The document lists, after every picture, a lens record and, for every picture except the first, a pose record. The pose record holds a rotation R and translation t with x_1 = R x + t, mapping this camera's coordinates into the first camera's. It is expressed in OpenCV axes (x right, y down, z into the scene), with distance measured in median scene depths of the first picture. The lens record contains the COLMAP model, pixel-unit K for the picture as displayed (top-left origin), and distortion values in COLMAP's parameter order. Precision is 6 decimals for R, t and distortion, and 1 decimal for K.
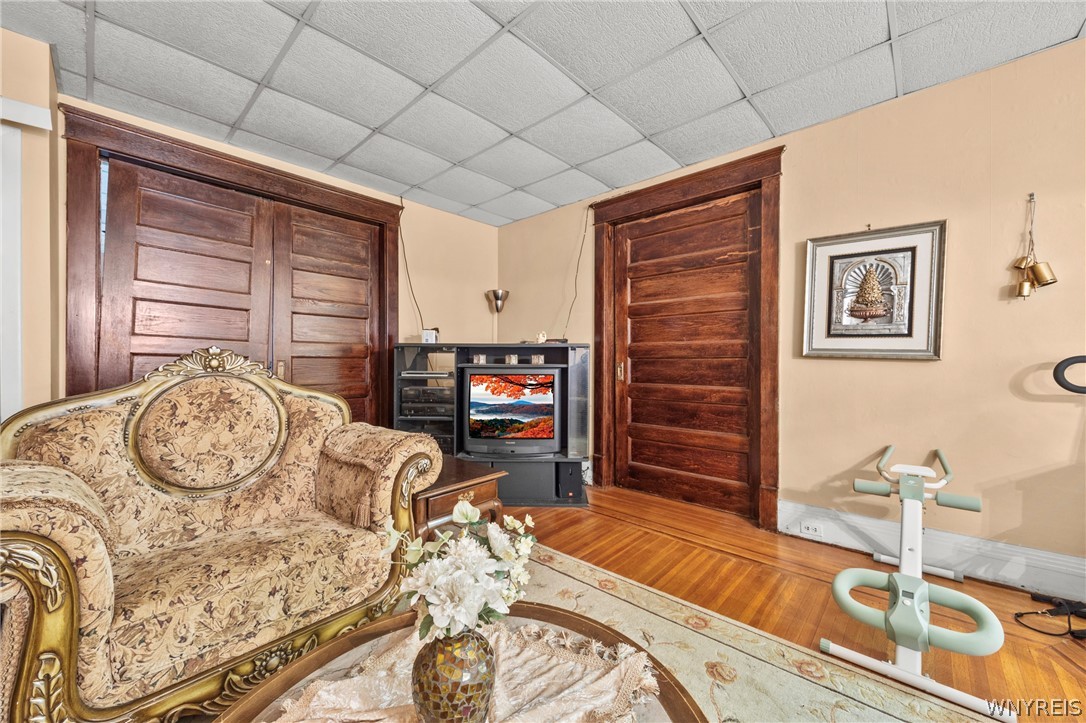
lens RADIAL K [[416.2, 0, 537.0], [0, 416.2, 359.1], [0, 0, 1]] dist [-0.000837, 0.000198]
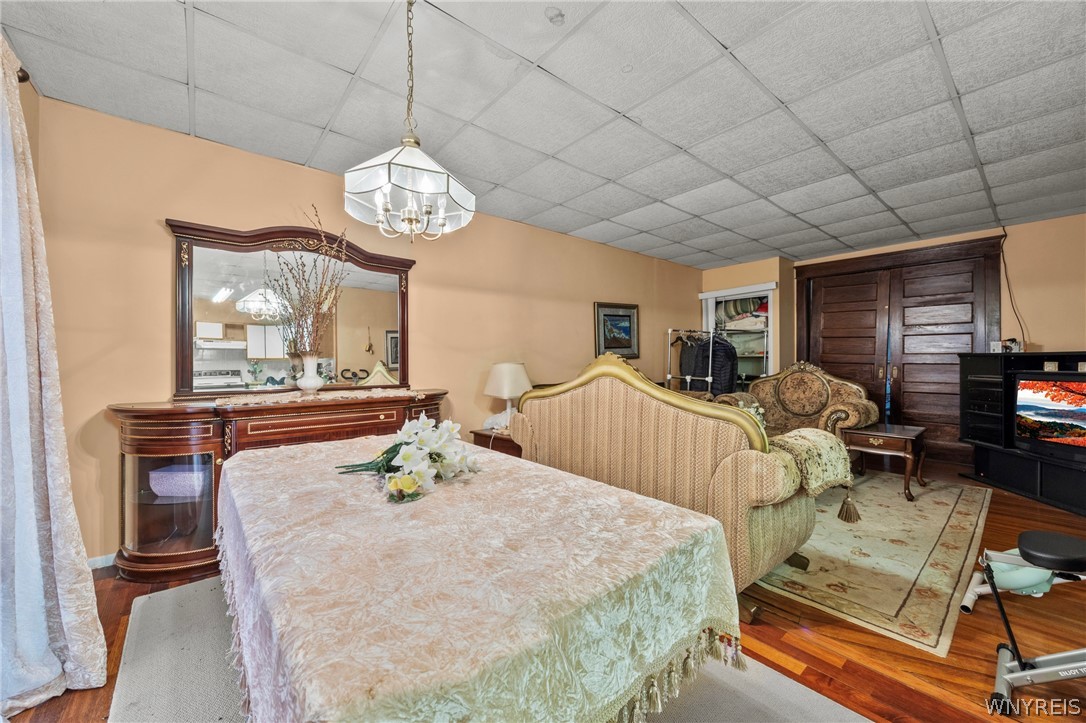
lens RADIAL K [[416.2, 0, 537.0], [0, 416.2, 363.4], [0, 0, 1]] dist [-0.000837, 0.000198]
pose [[-0.109796, -0.005457, -0.993939, 1.104890], [0.000171, 0.999985, -0.005509, -0.000257], [0.993954, -0.000775, -0.109793, -0.199007]]
